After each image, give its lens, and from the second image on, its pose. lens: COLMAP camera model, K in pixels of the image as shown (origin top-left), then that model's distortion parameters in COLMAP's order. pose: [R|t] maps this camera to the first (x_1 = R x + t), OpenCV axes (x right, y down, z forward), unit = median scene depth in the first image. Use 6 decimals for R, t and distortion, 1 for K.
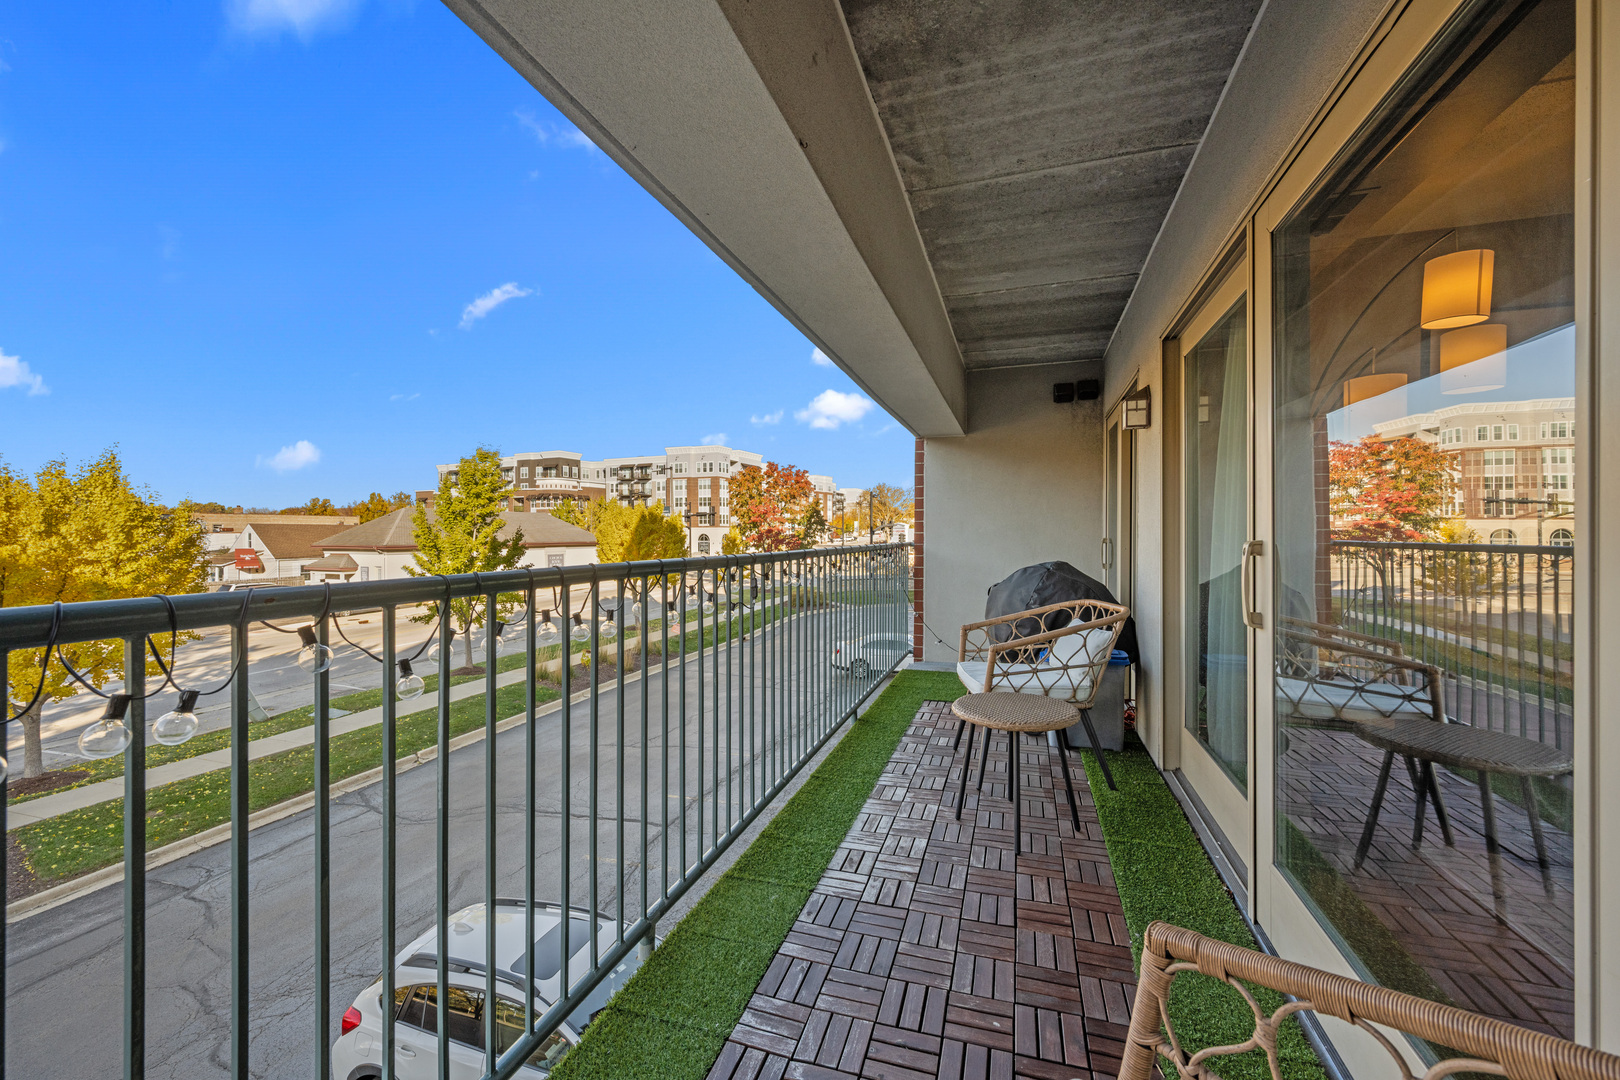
lens RADIAL K [[636.0, 0, 816.1], [0, 636.0, 541.5], [0, 0, 1]] dist [-0.001470, -0.000228]
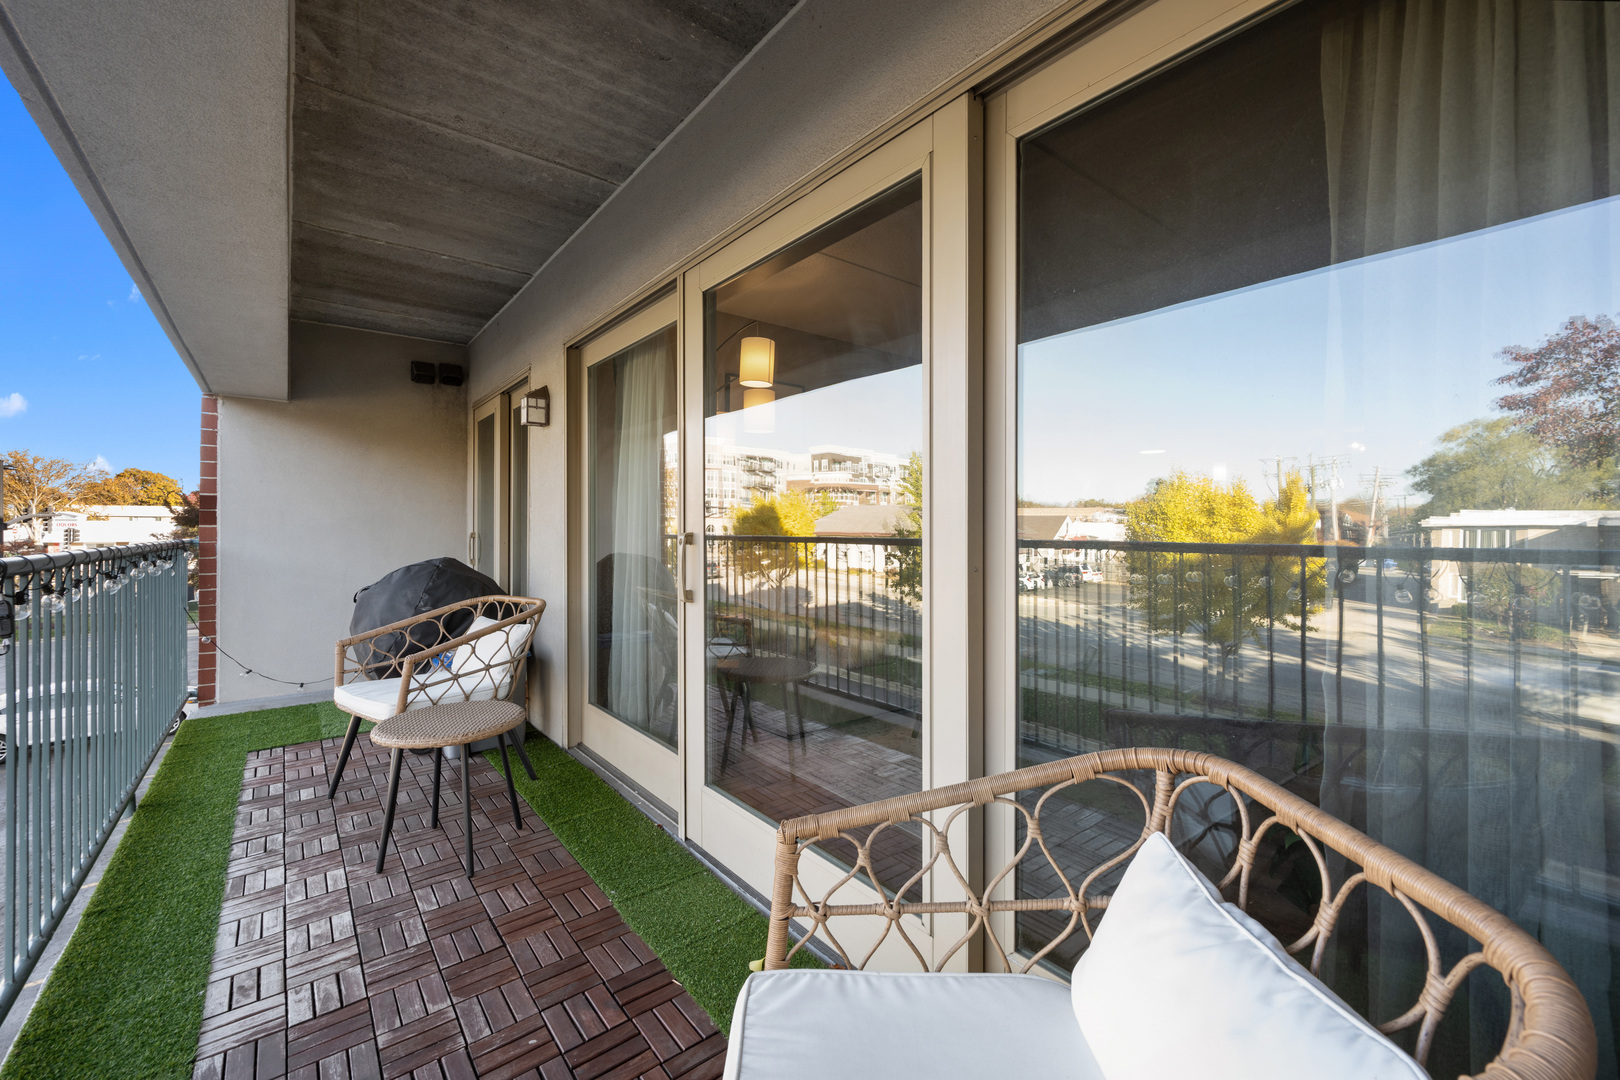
lens RADIAL K [[643.5, 0, 816.4], [0, 643.5, 535.5], [0, 0, 1]] dist [-0.001210, -0.000153]
pose [[0.554130, -0.006880, 0.832402, -0.119990], [0.008266, 0.999962, 0.002763, 0.001139], [-0.832389, 0.005350, 0.554165, 0.047347]]
